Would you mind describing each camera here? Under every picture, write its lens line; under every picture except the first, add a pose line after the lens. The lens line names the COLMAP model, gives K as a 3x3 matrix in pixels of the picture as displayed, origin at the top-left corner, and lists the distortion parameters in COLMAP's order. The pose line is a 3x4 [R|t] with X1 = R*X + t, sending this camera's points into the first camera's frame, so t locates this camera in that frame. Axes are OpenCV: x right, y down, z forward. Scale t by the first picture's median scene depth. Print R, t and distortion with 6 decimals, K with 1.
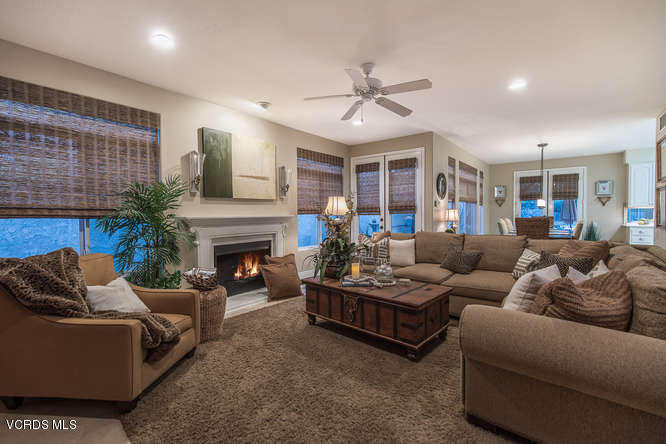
lens RADIAL K [[308.4, 0, 333.0], [0, 308.4, 222.0], [0, 0, 1]] dist [-0.000322, -0.000191]
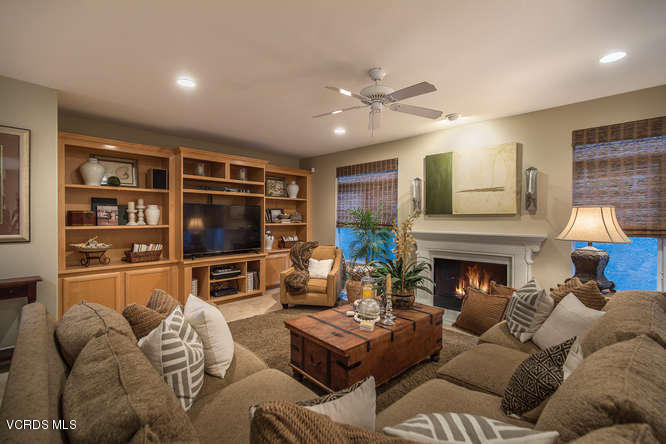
lens RADIAL K [[308.4, 0, 333.0], [0, 308.4, 222.0], [0, 0, 1]] dist [-0.000322, -0.000191]
pose [[-0.130893, 0.013694, -0.991302, 0.654947], [-0.038052, 0.999098, 0.018826, -0.049810], [0.990666, 0.040185, -0.130253, 0.654614]]
